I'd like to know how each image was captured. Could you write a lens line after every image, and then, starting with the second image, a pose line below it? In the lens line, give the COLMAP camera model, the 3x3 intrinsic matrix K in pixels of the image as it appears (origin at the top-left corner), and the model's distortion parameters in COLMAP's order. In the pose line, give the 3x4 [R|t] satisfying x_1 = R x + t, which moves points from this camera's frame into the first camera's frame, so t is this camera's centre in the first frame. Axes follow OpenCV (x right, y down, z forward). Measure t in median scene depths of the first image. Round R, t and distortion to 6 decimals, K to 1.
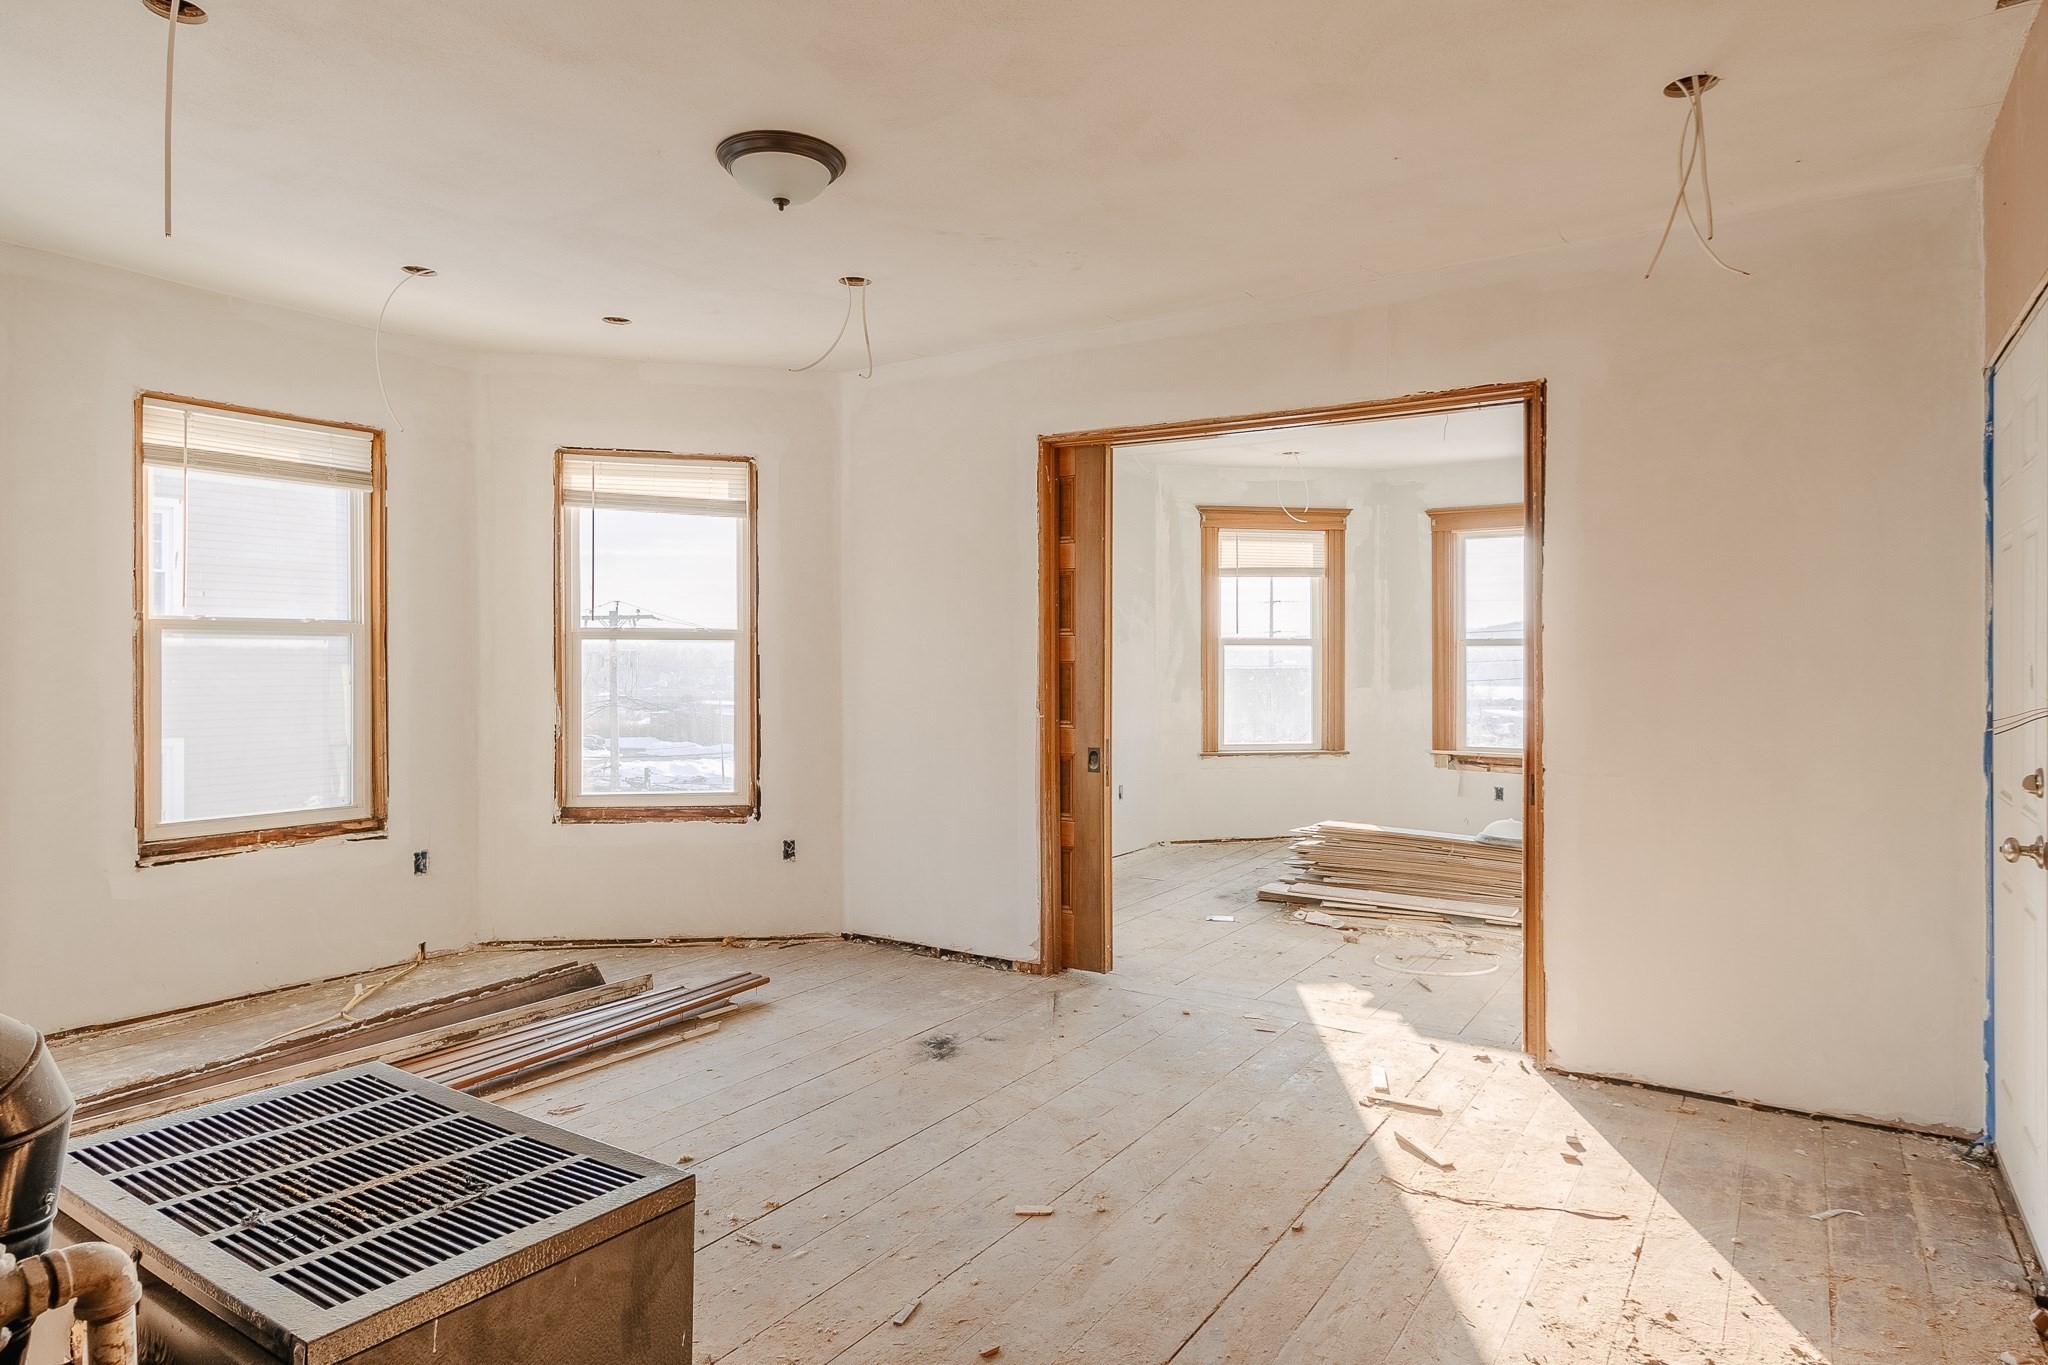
lens RADIAL K [[1183.7, 0, 1020.8], [0, 1183.7, 671.2], [0, 0, 1]] dist [0.005573, -0.000405]
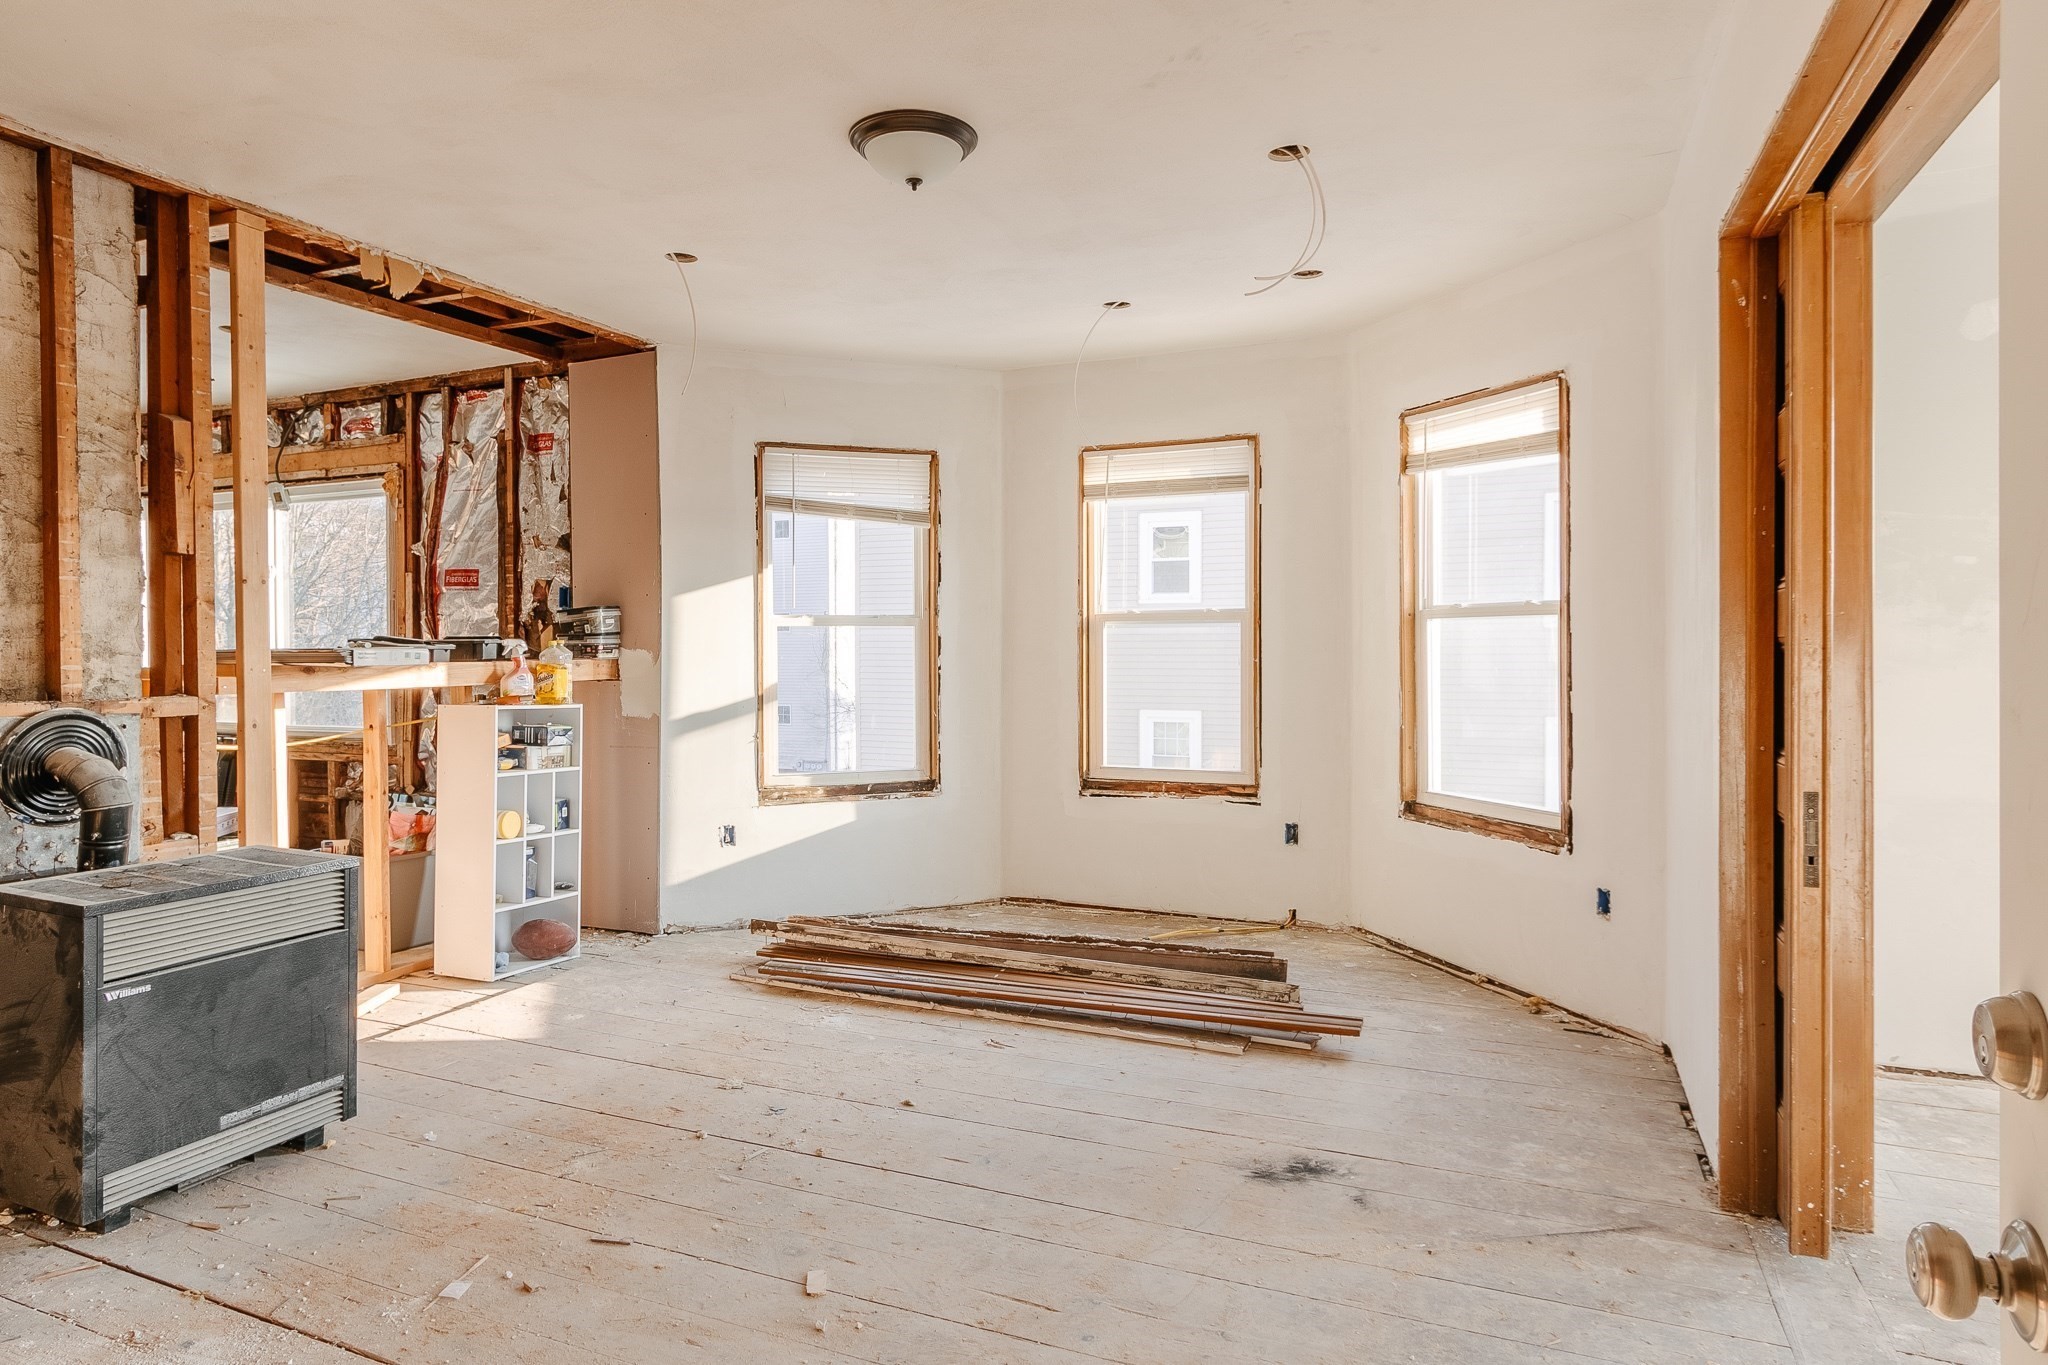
lens RADIAL K [[1183.7, 0, 988.0], [0, 1183.7, 672.0], [0, 0, 1]] dist [0.005573, -0.000405]
pose [[0.166527, 0.018596, -0.985862, 0.536846], [-0.002939, 0.999827, 0.018363, -0.002284], [0.986033, -0.000161, 0.166552, 0.604753]]
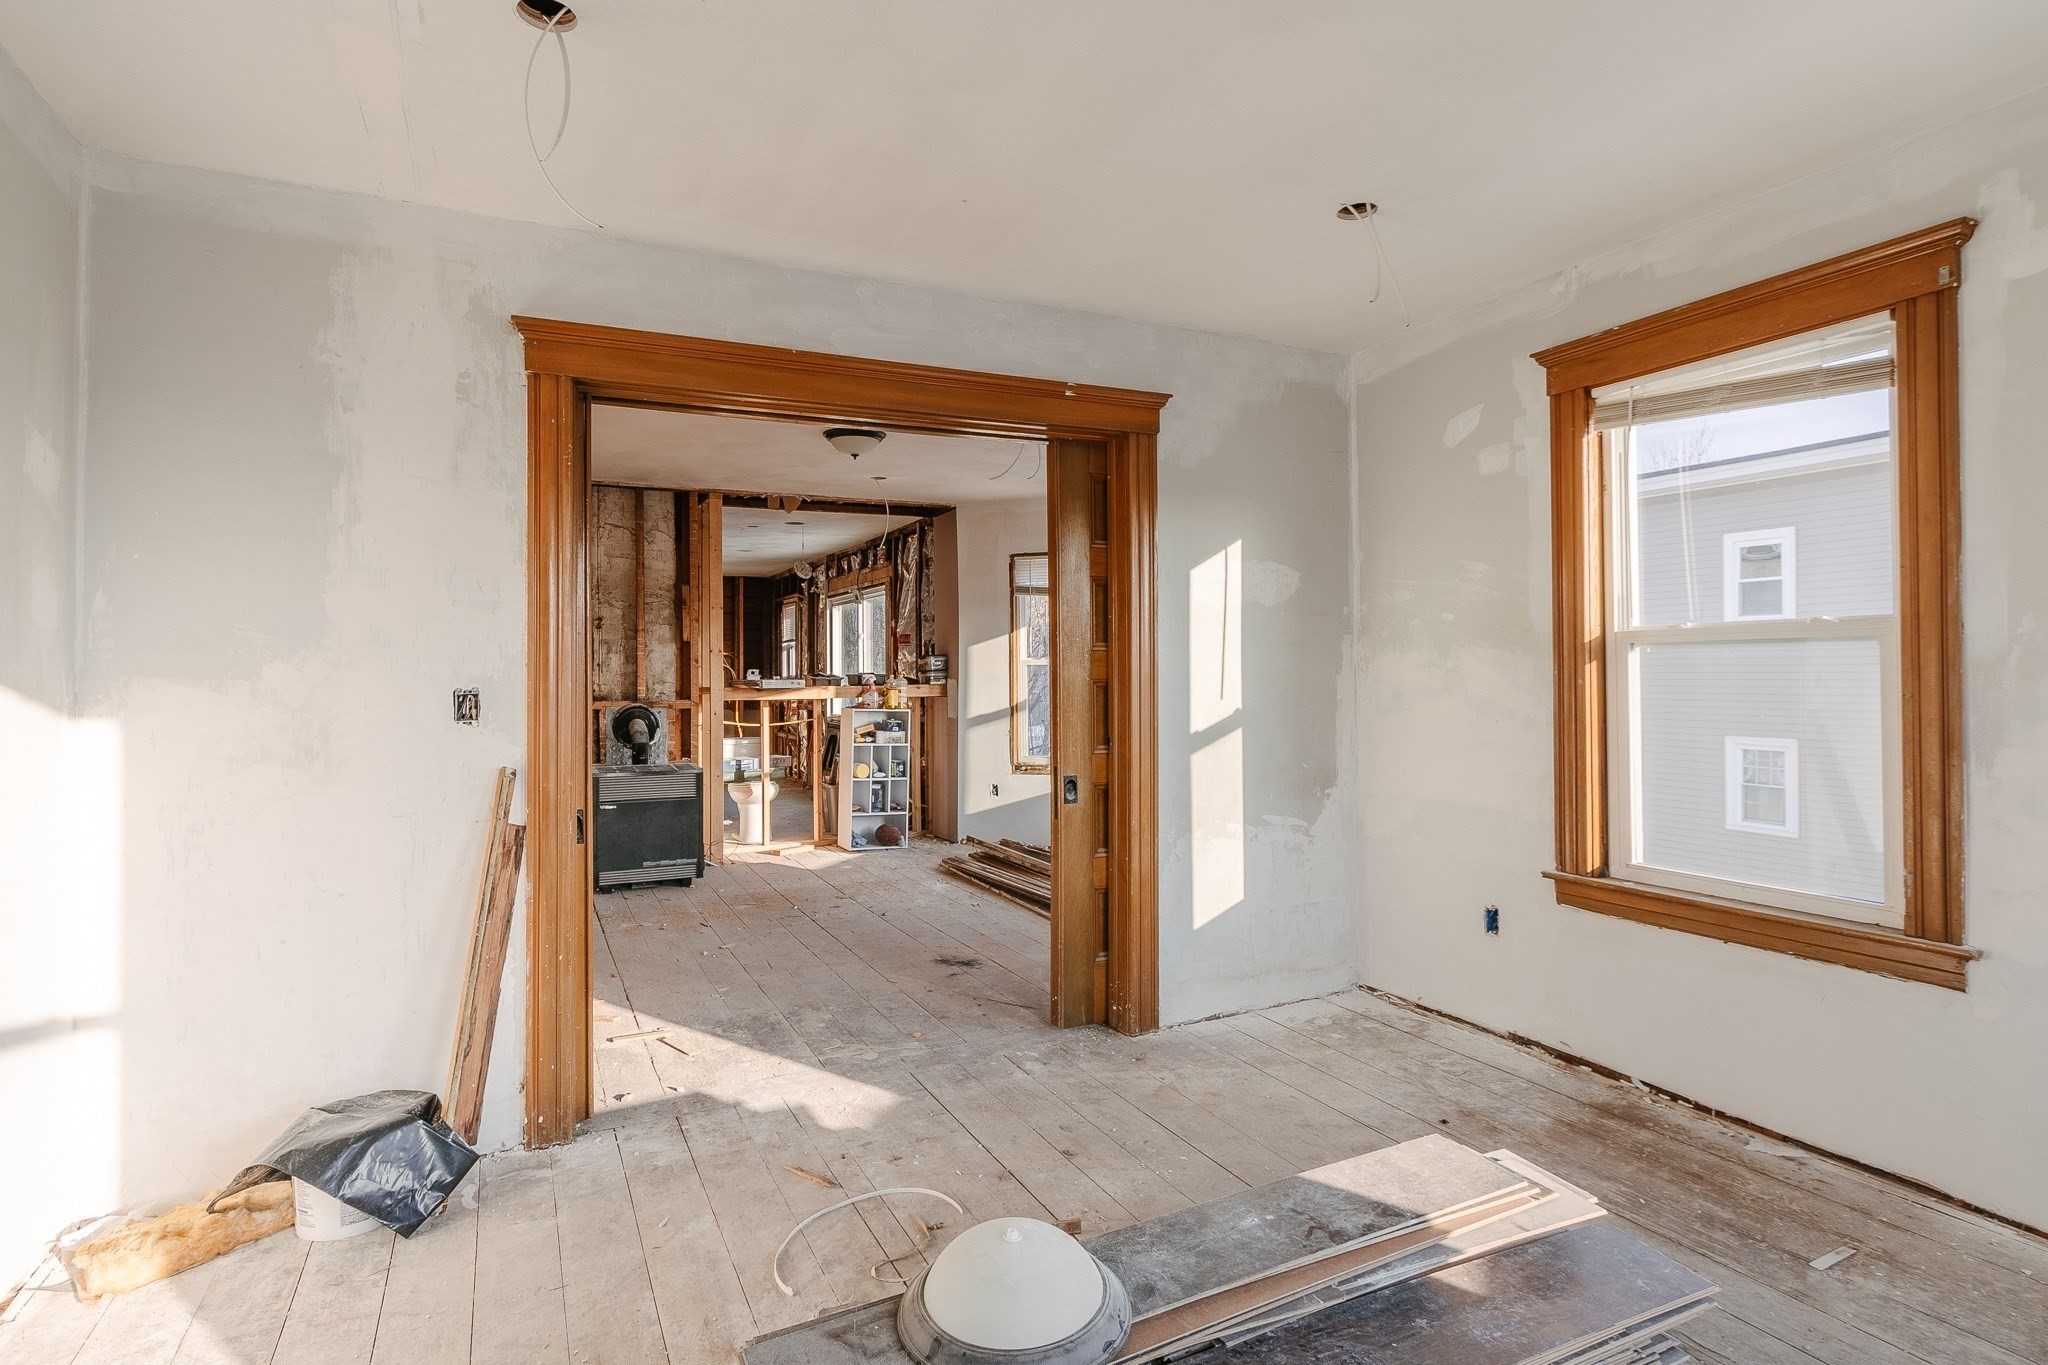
lens RADIAL K [[1075.2, 0, 1031.7], [0, 1075.2, 674.6], [0, 0, 1]] dist [0.001512, 0.000215]
pose [[-0.521109, 0.003459, -0.853483, 0.823933], [-0.000261, 0.999991, 0.004212, -0.016855], [0.853490, 0.002418, -0.521103, 1.495264]]
